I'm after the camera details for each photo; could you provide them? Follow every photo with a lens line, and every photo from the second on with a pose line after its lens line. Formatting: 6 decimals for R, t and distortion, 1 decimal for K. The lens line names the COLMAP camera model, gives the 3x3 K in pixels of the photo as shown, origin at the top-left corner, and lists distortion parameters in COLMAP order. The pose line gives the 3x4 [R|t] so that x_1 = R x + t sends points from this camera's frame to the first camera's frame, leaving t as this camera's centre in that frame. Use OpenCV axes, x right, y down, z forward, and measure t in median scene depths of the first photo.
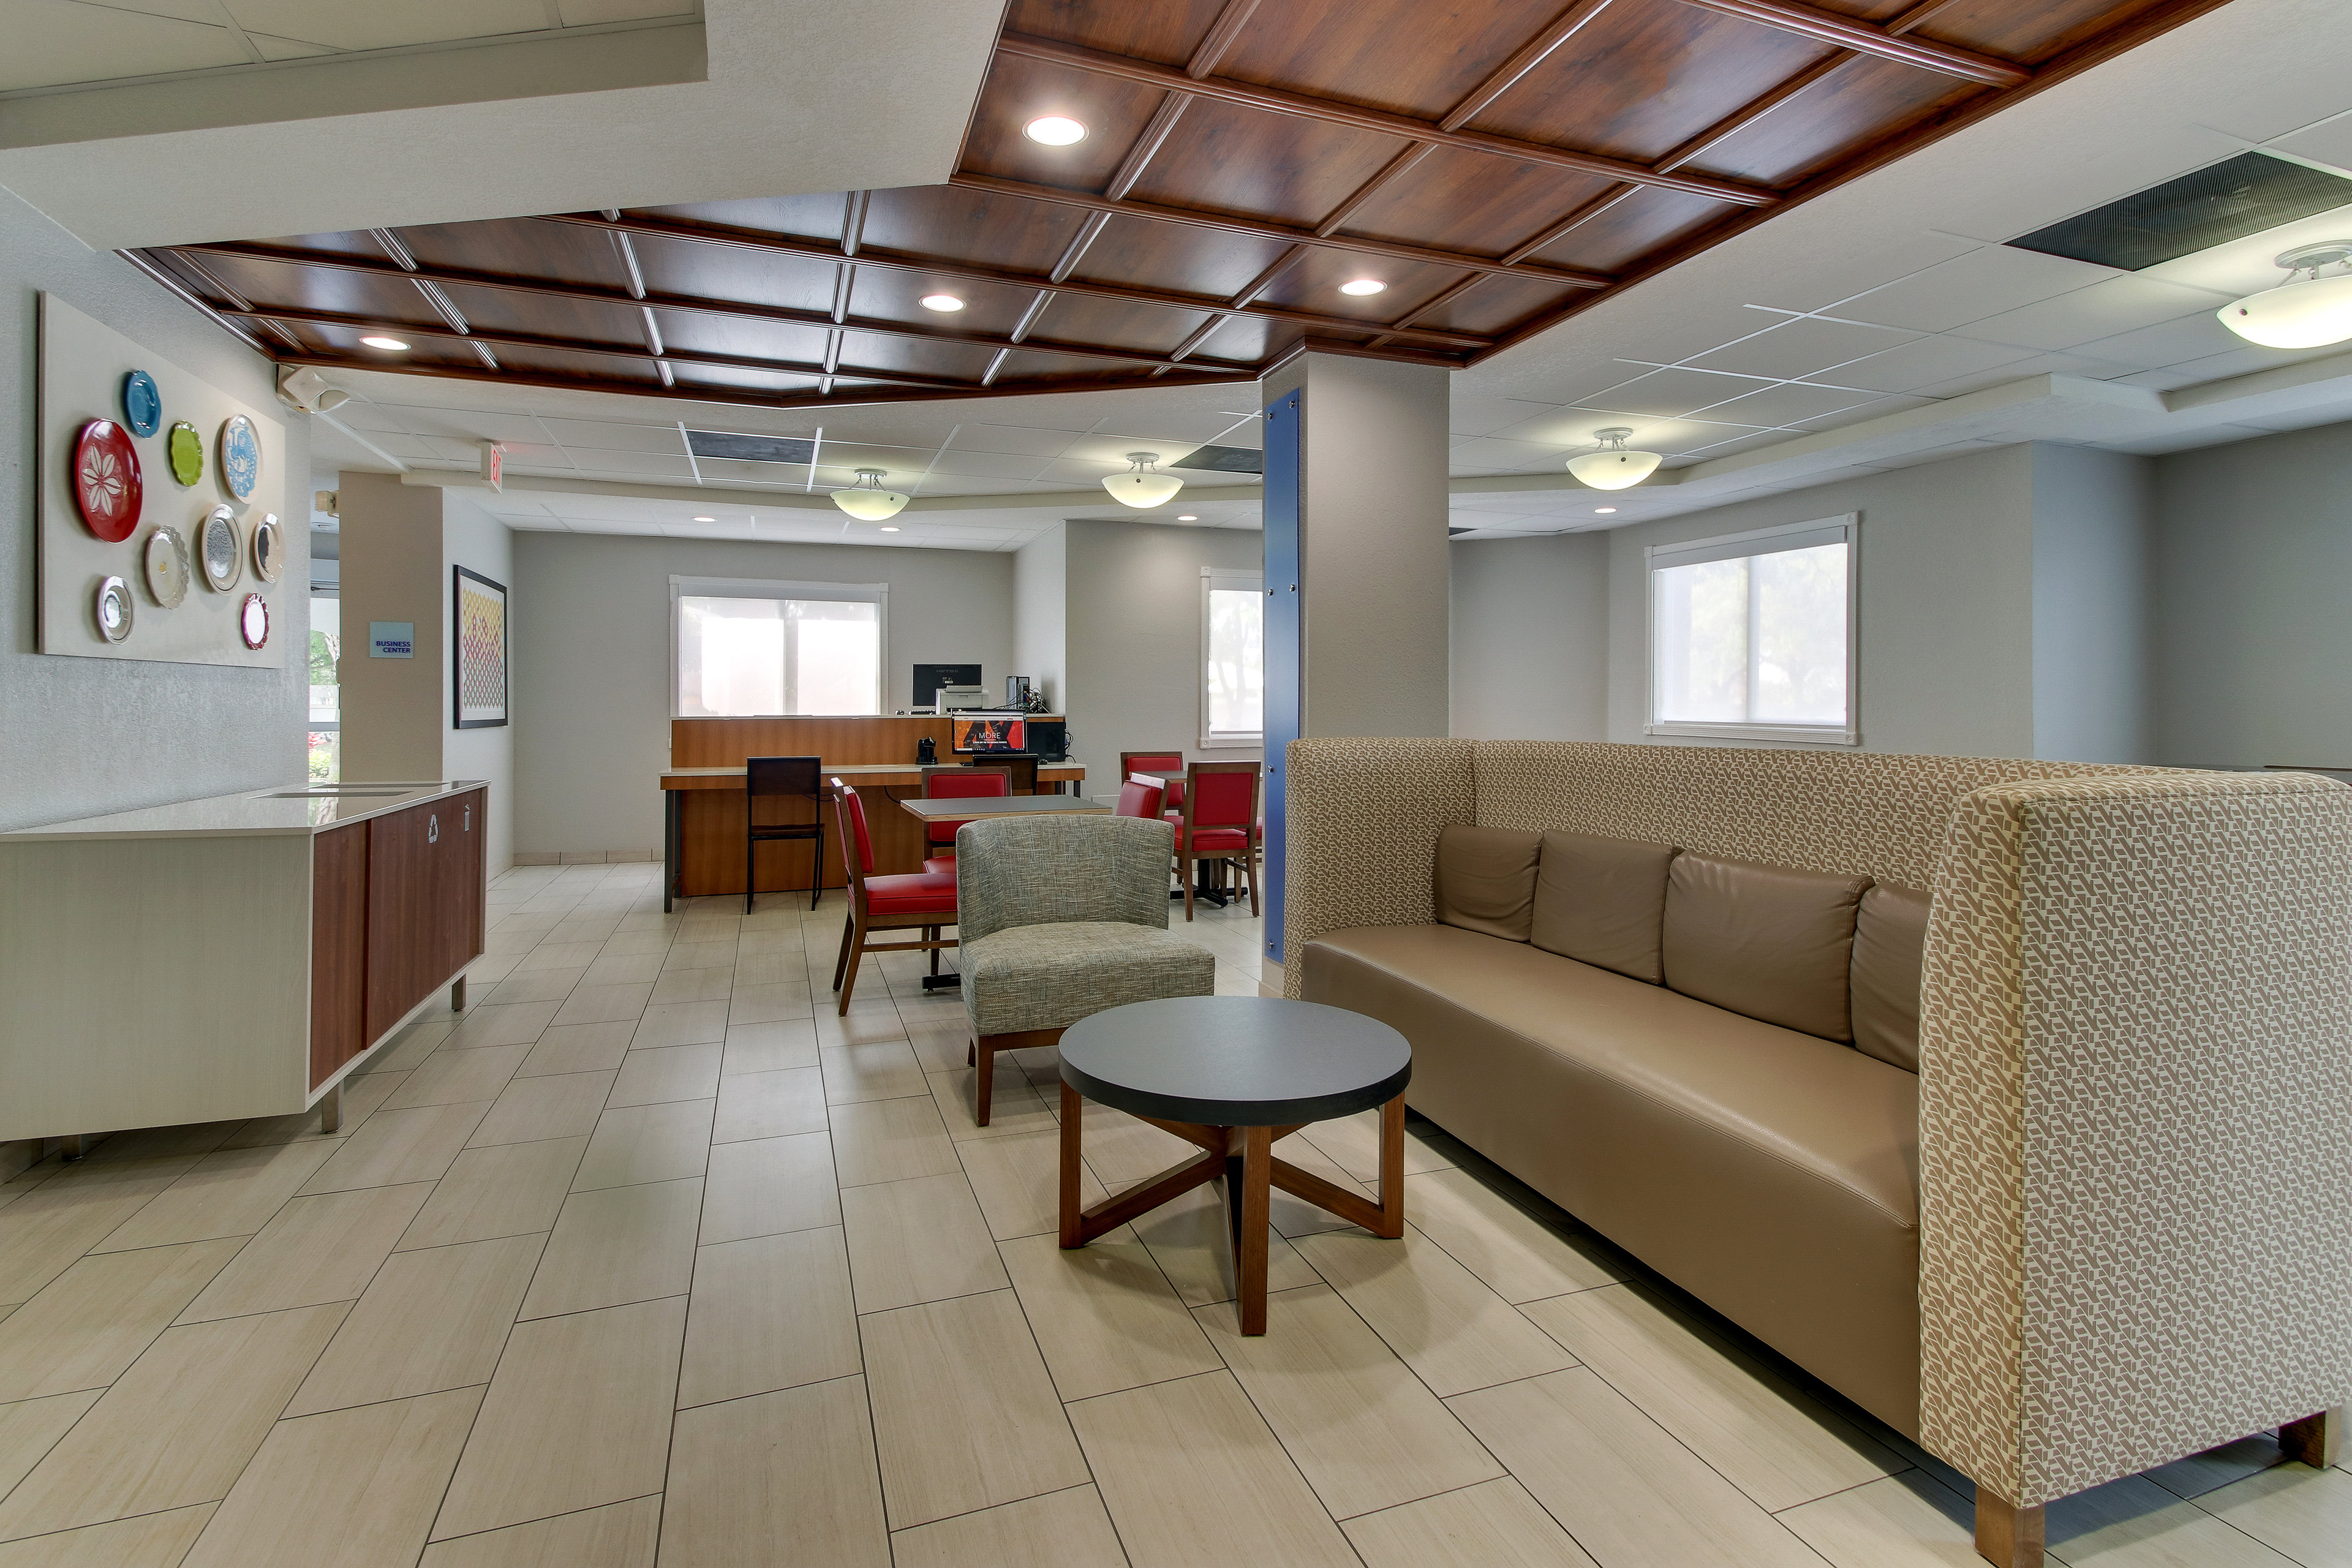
lens RADIAL K [[1105.7, 0, 1169.2], [0, 1105.7, 734.1], [0, 0, 1]] dist [0.019137, -0.008284]
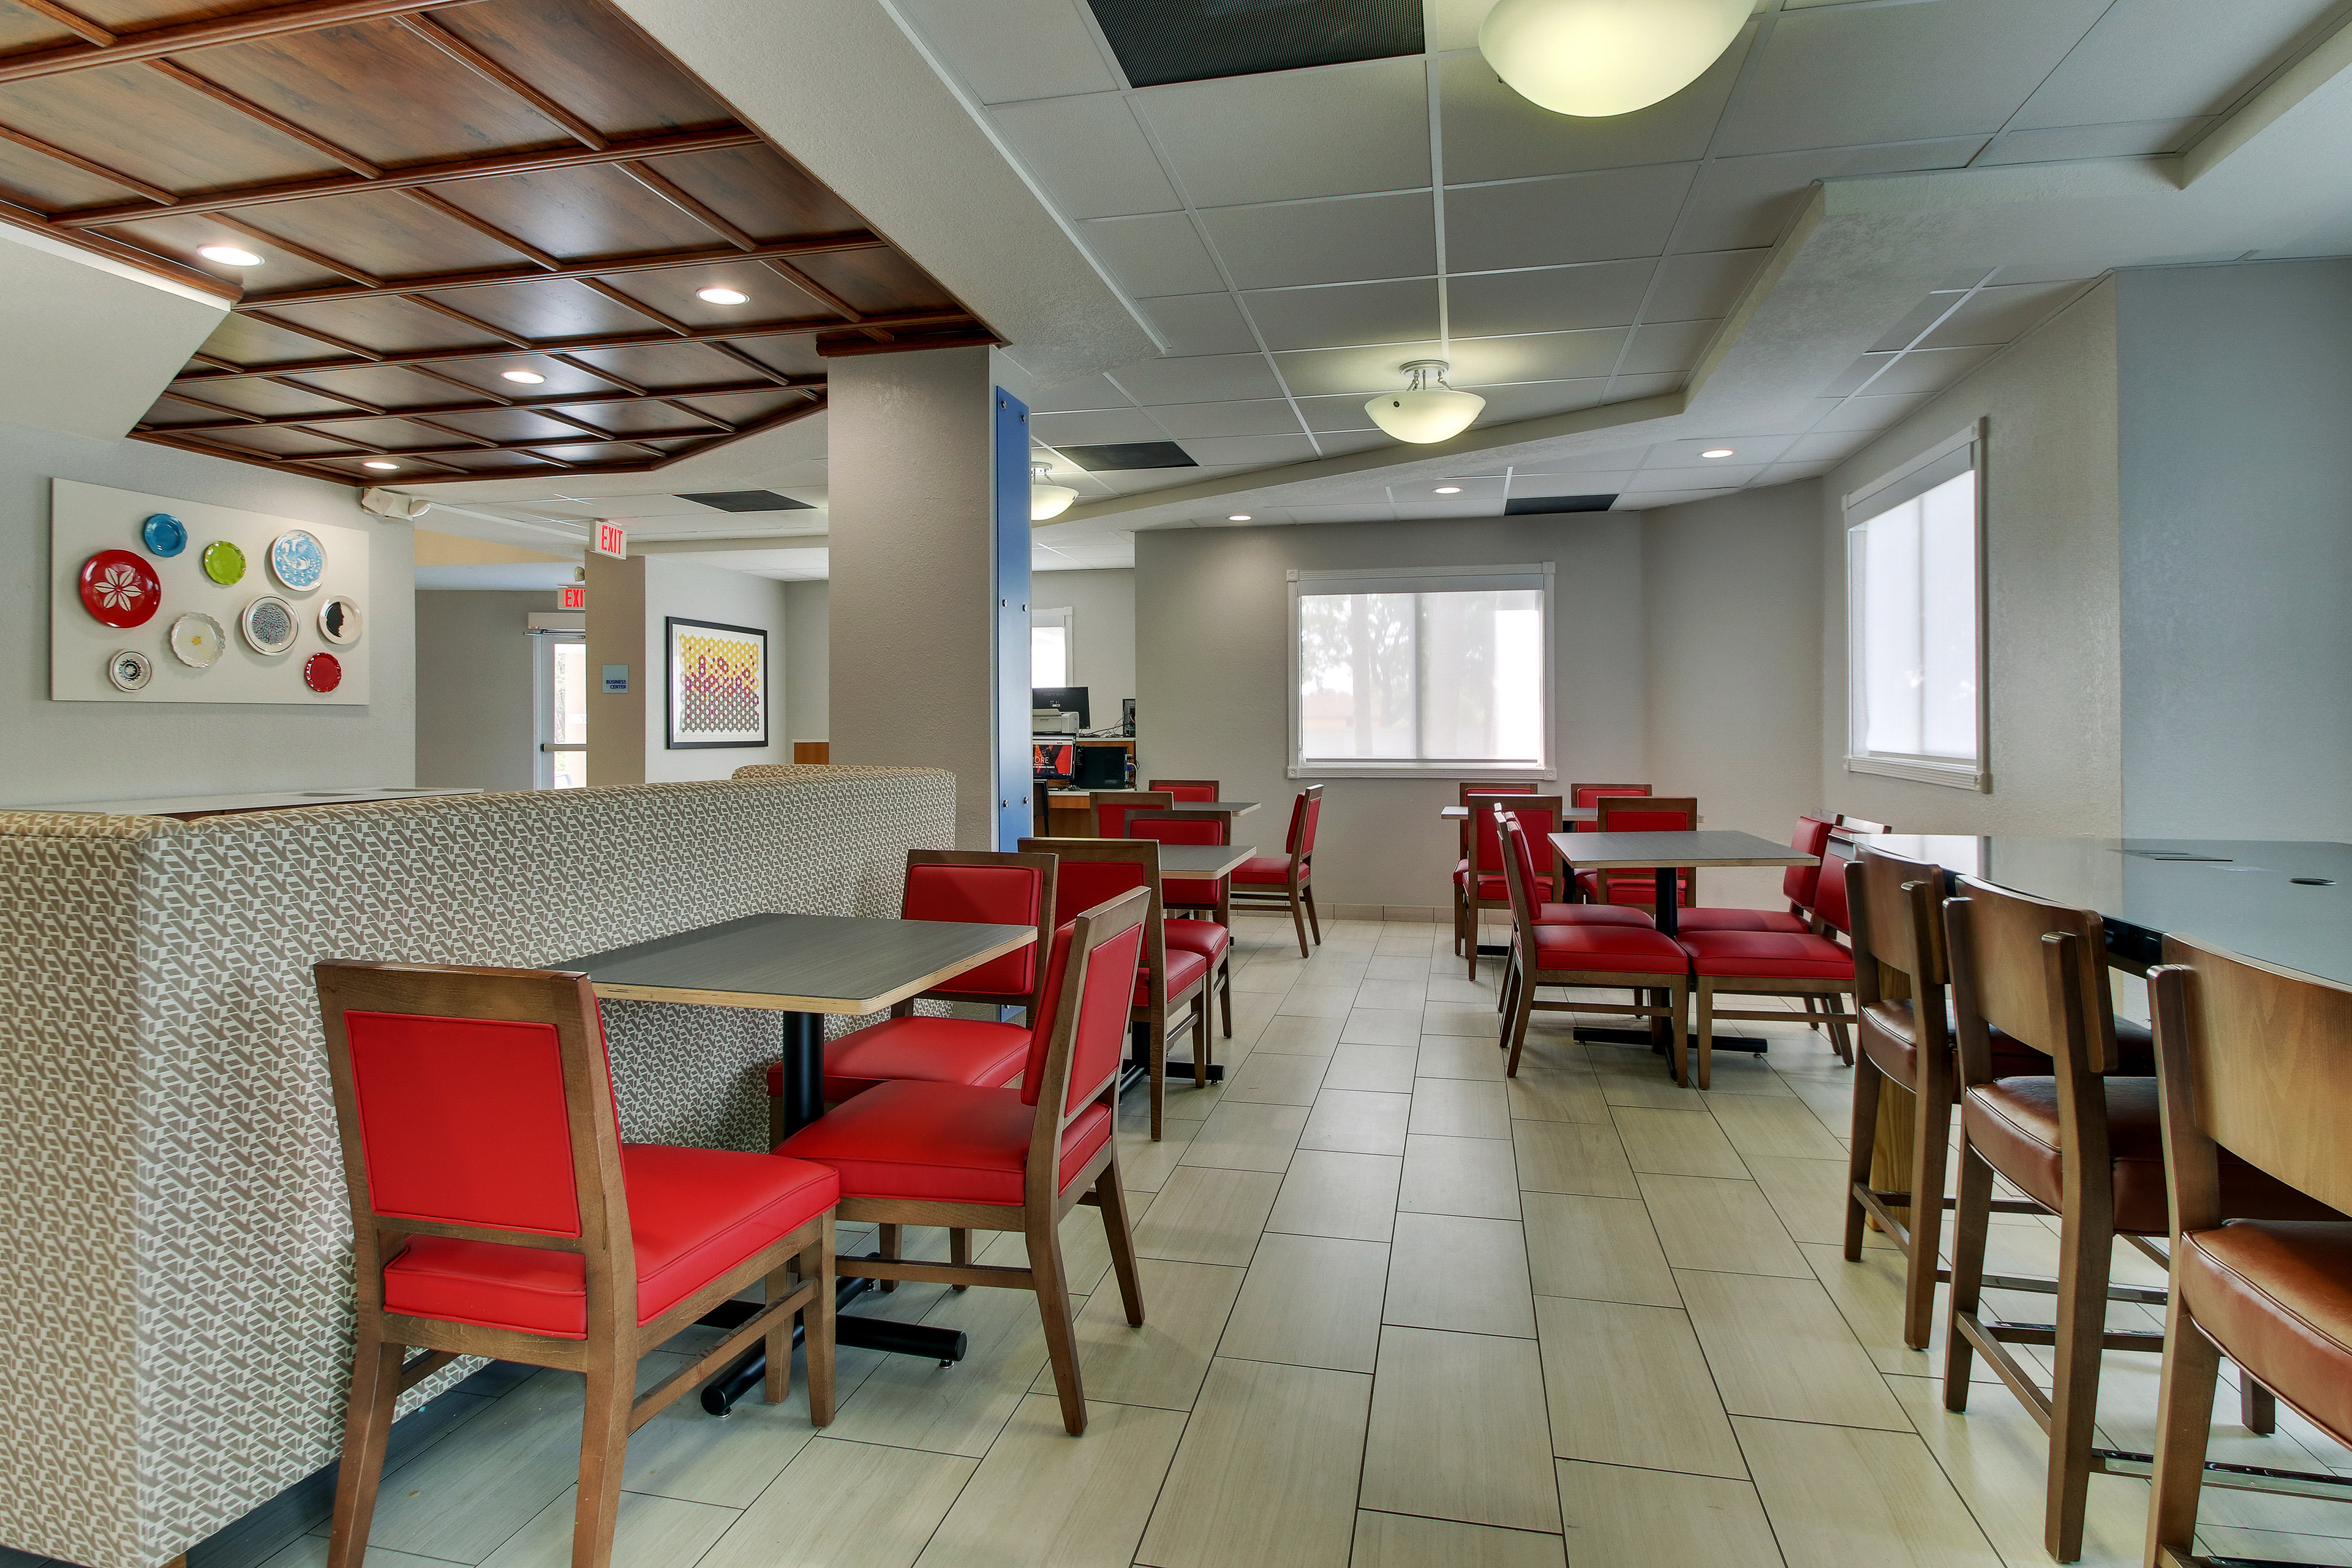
lens RADIAL K [[1238.5, 0, 1177.4], [0, 1238.5, 751.7], [0, 0, 1]] dist [-0.001796, 0.000202]
pose [[0.837678, 0.008125, -0.546104, 0.608952], [-0.013537, 0.999891, -0.005889, -0.001571], [0.545996, 0.012326, 0.837697, 0.168401]]
